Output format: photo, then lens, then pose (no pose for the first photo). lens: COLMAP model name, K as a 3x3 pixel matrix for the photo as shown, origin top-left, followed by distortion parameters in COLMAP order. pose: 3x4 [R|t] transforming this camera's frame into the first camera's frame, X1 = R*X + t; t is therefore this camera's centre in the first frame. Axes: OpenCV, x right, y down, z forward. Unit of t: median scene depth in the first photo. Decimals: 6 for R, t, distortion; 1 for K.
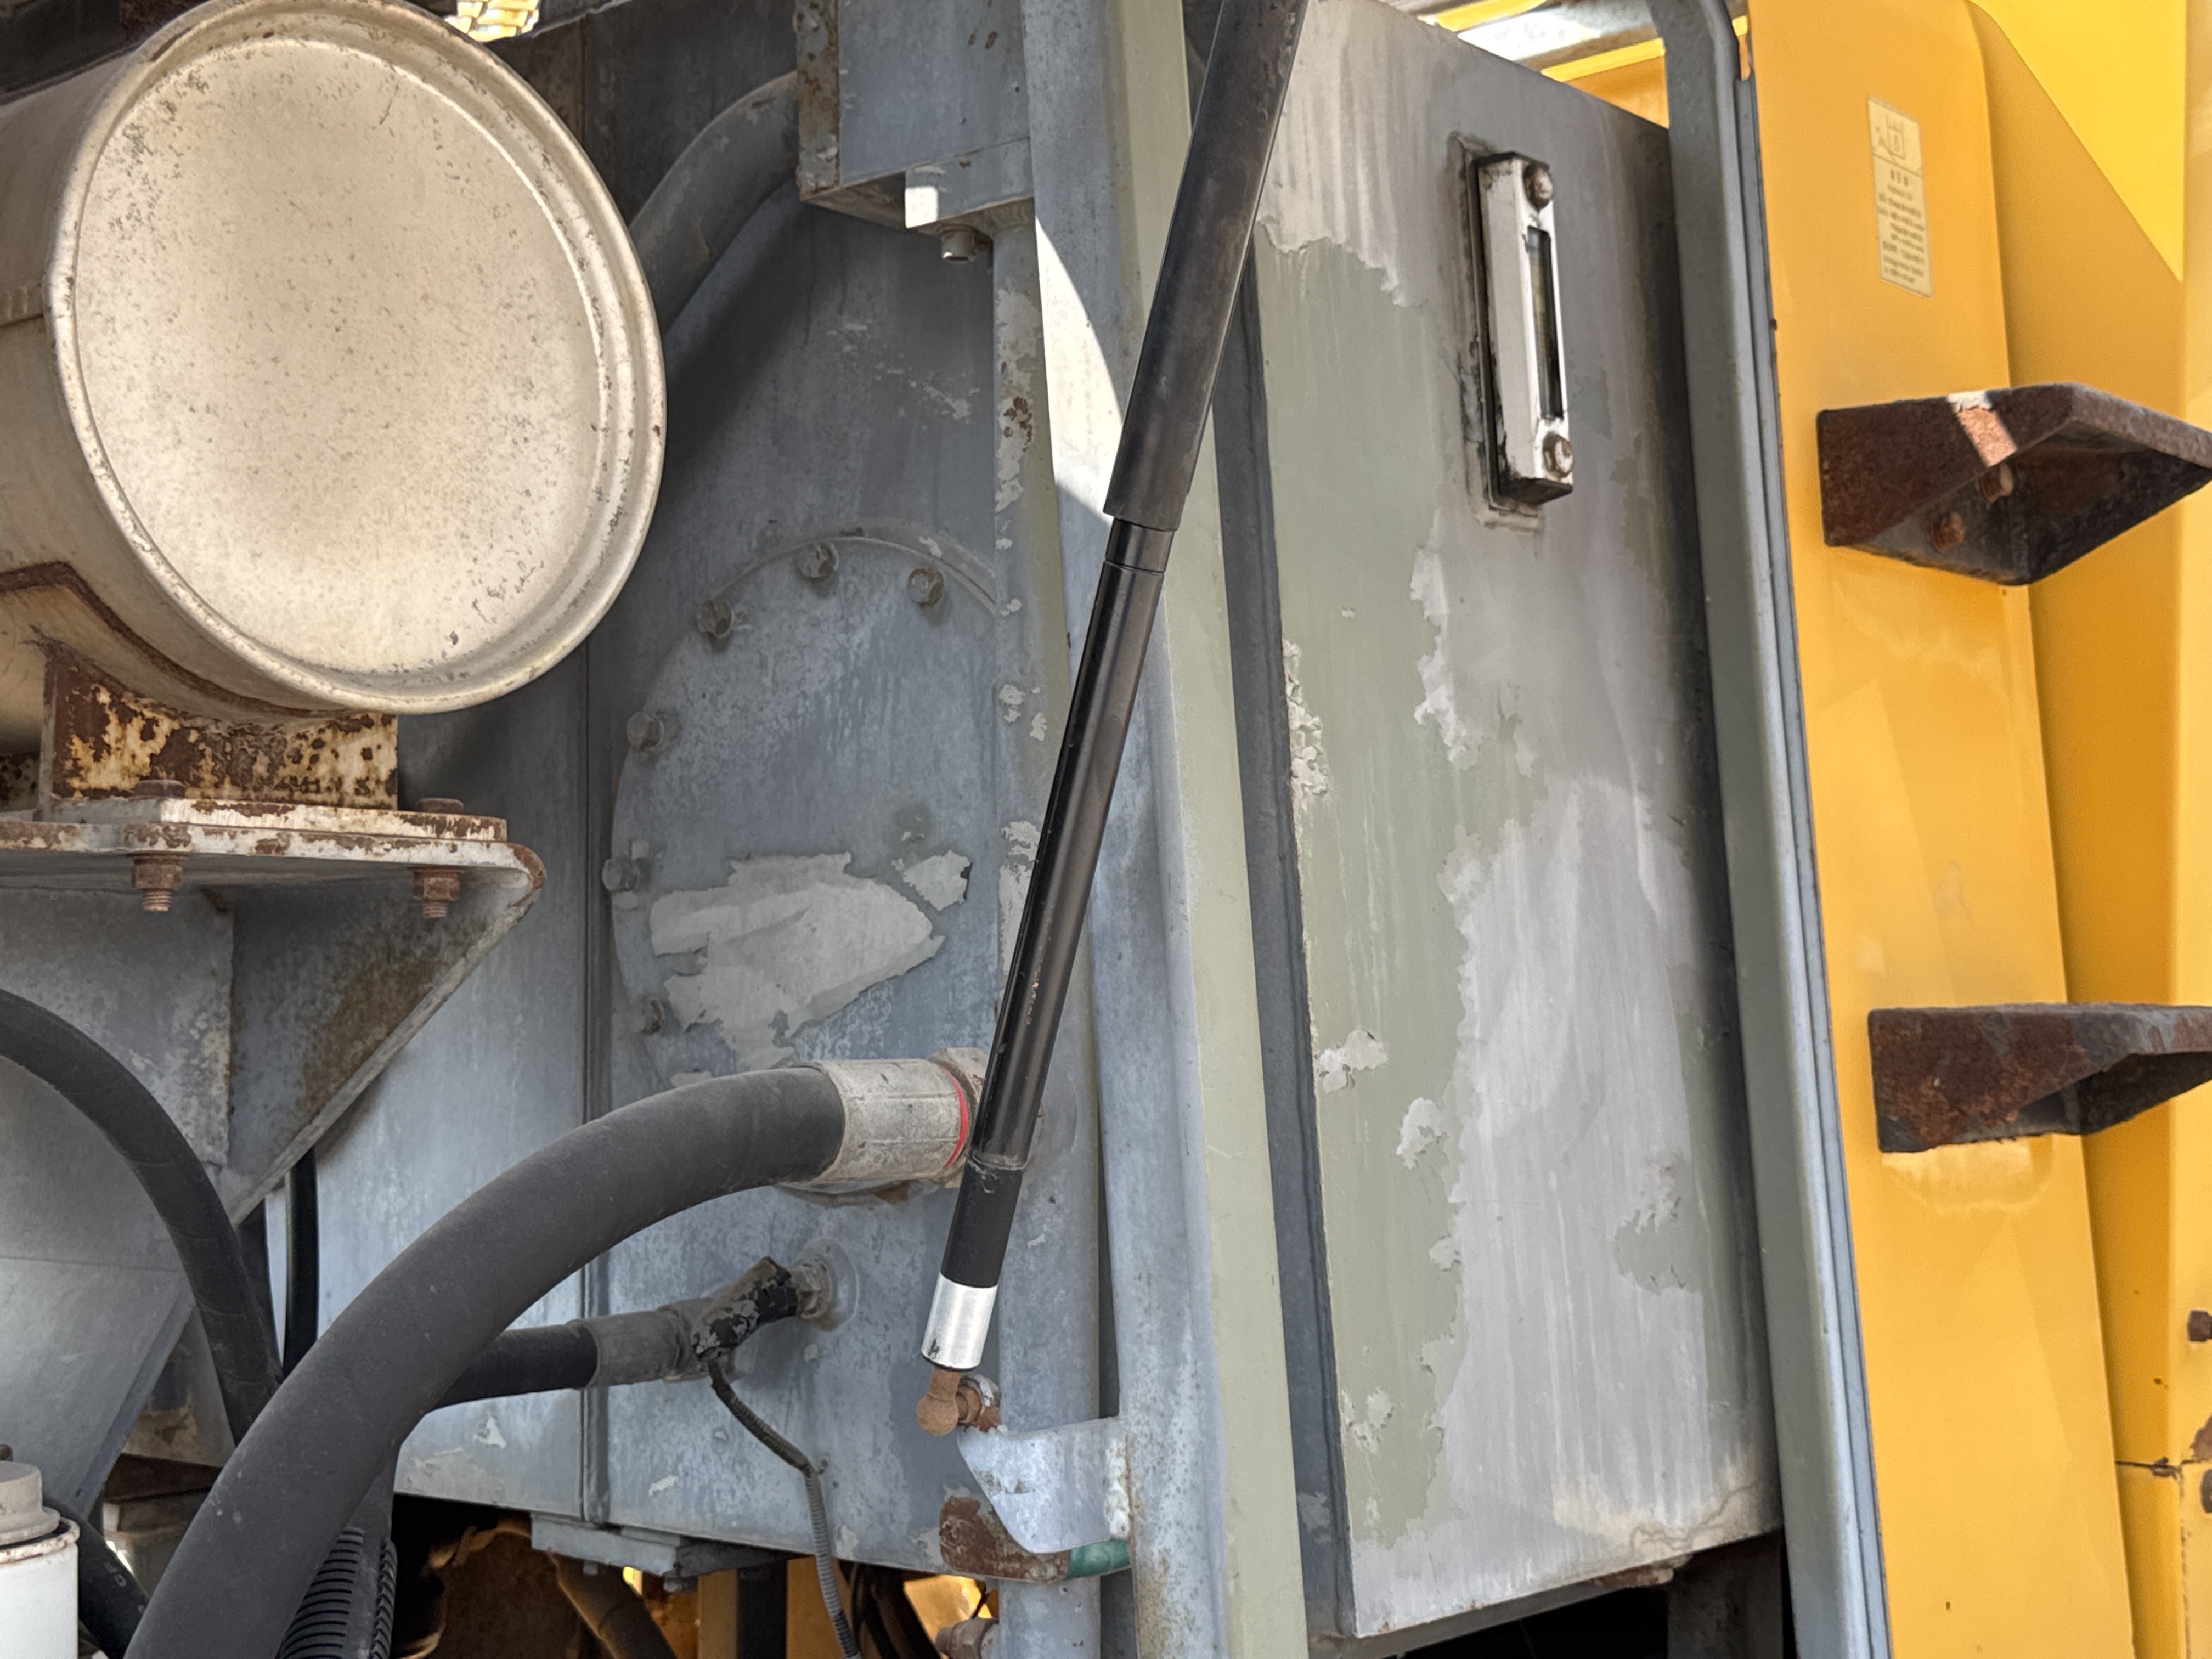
lens RADIAL K [[2947.3, 0, 1106.0], [0, 2947.3, 829.5], [0, 0, 1]] dist [0.111219, 0.020242]
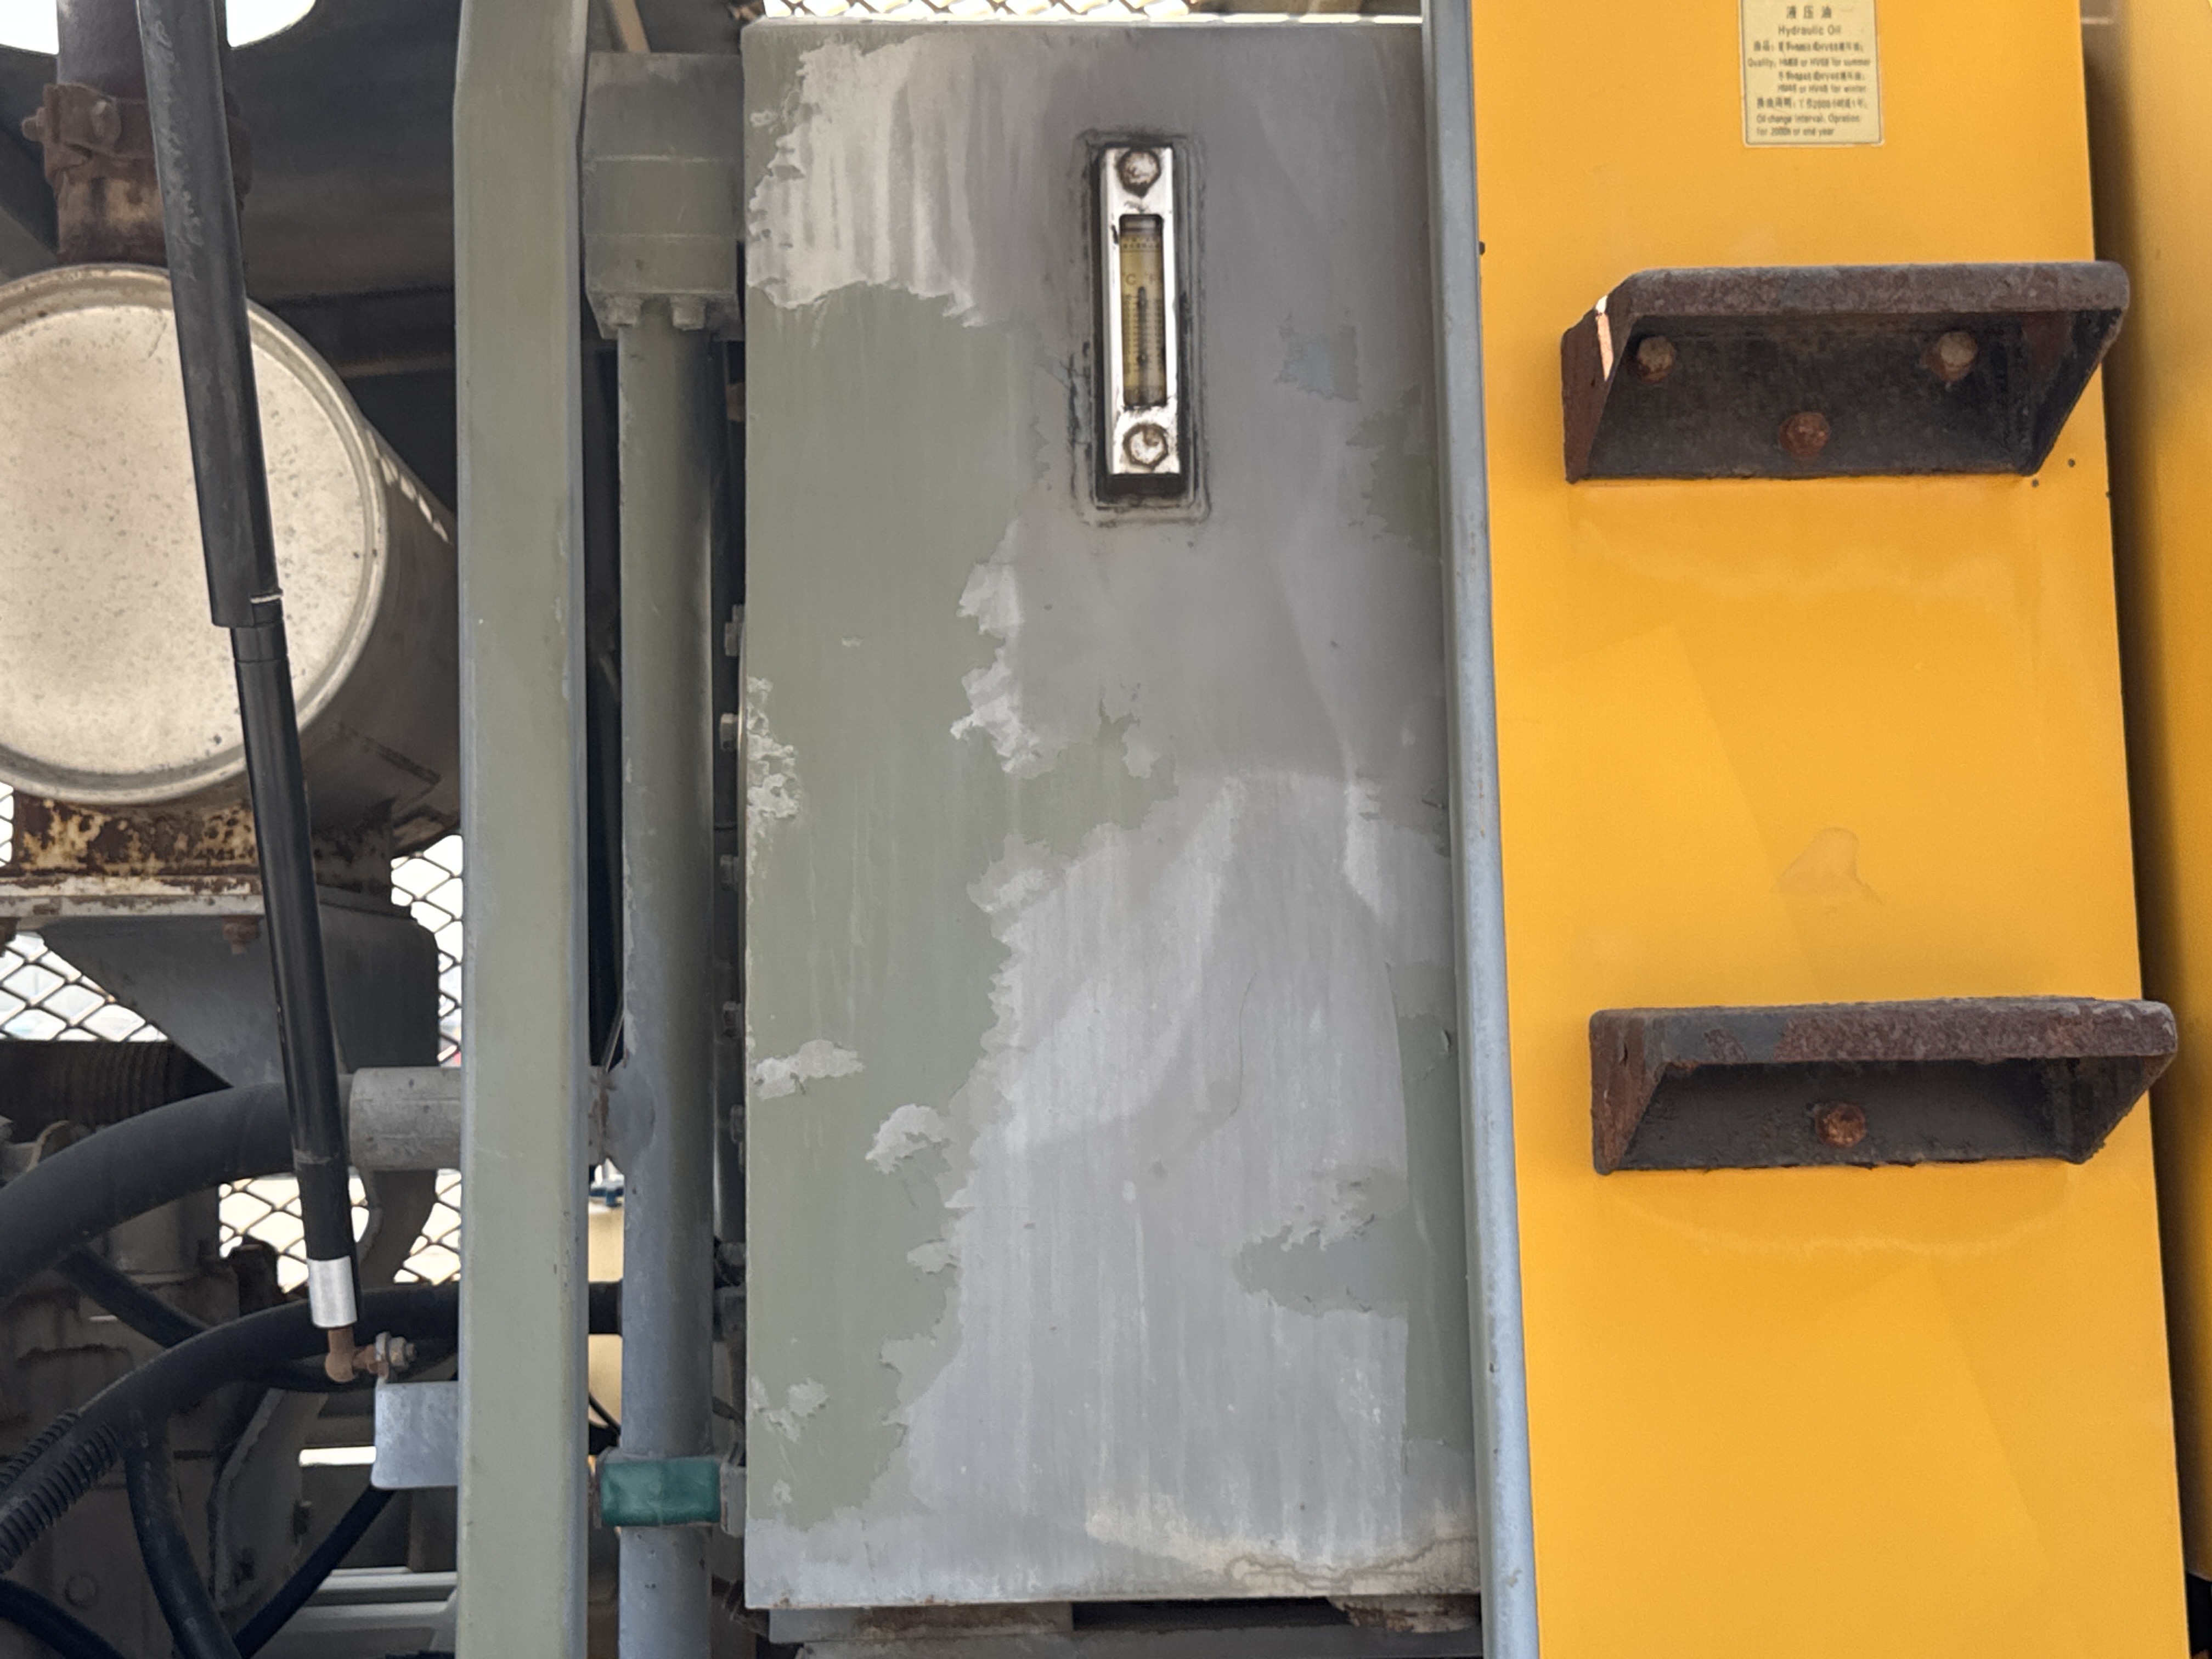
lens RADIAL K [[3097.6, 0, 1106.0], [0, 3097.6, 829.5], [0, 0, 1]] dist [0.134155, -0.151954]
pose [[0.693601, -0.046177, -0.718878, 0.935552], [0.057197, 0.998323, -0.008941, 0.008291], [0.718086, -0.034916, 0.695078, 0.298518]]
